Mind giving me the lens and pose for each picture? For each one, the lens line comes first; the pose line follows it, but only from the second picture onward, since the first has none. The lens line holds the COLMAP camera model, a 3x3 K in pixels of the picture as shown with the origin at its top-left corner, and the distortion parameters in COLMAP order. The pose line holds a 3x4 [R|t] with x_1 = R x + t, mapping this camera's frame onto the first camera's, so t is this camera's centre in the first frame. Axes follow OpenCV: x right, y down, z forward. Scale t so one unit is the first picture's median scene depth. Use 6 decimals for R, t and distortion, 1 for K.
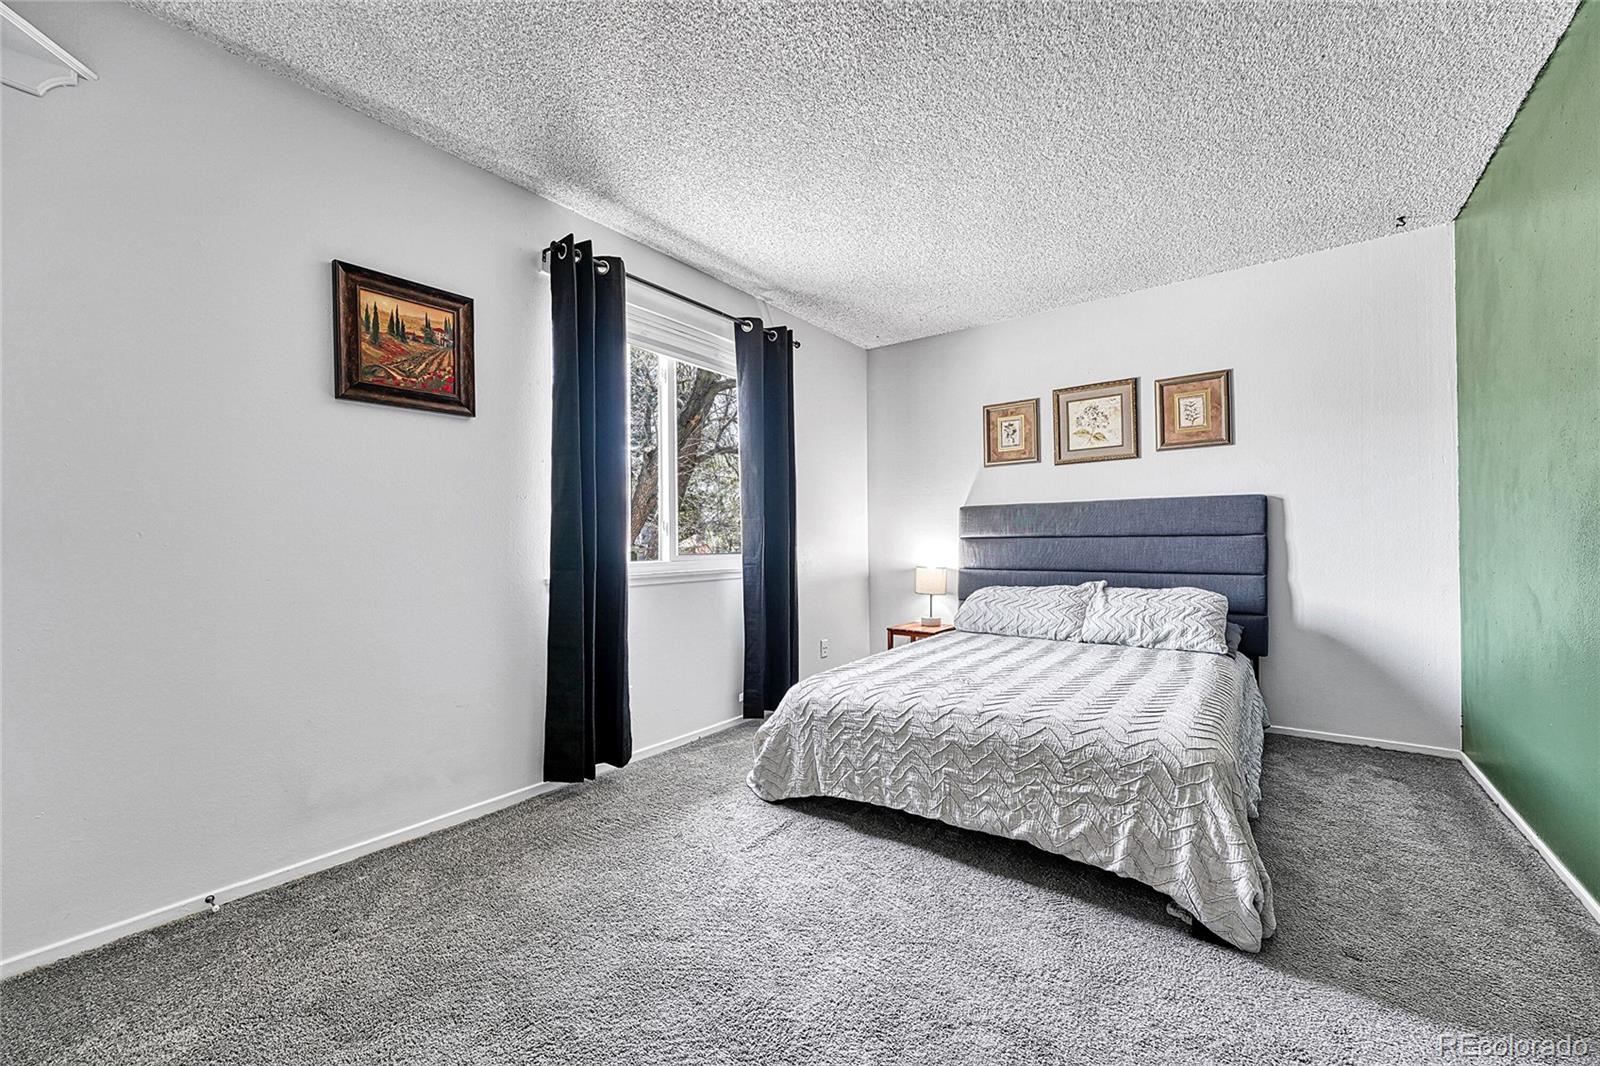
lens RADIAL K [[633.6, 0, 799.9], [0, 633.6, 541.9], [0, 0, 1]] dist [-0.002354, 0.000450]
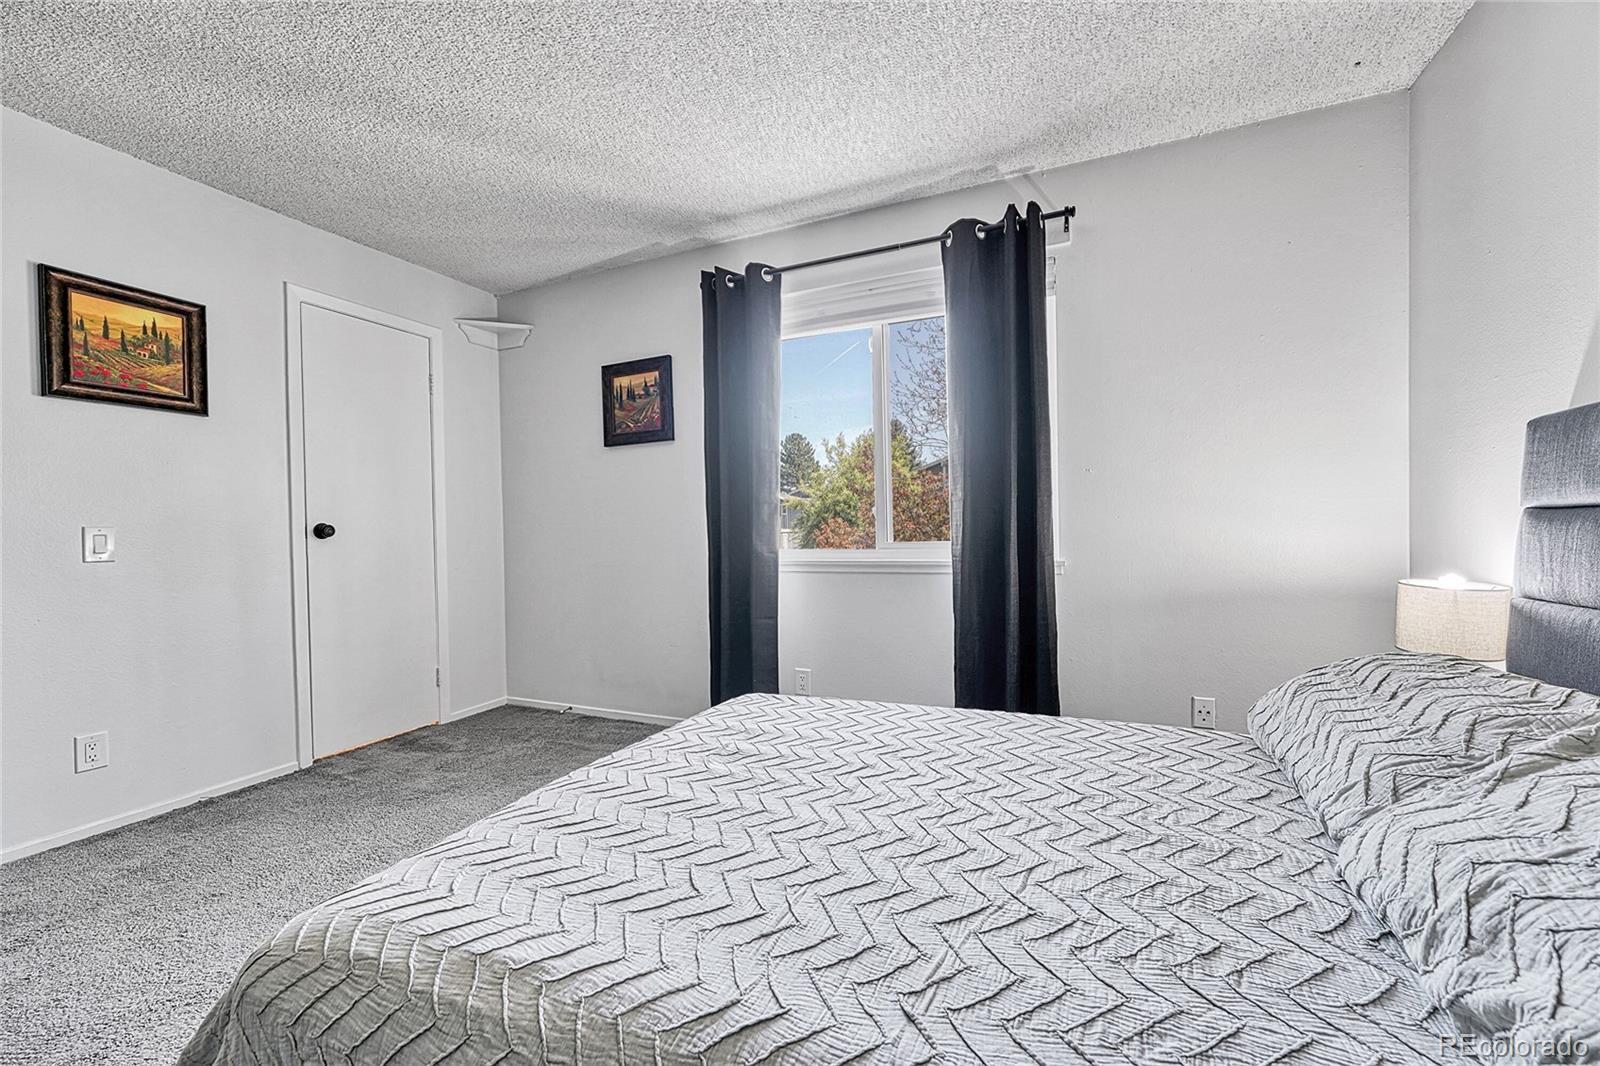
lens RADIAL K [[633.6, 0, 799.9], [0, 633.6, 541.9], [0, 0, 1]] dist [-0.002354, 0.000450]
pose [[0.221369, 0.017943, -0.975025, 0.820298], [0.012393, 0.999698, 0.021211, 0.000171], [0.975111, -0.016779, 0.221079, 0.873218]]
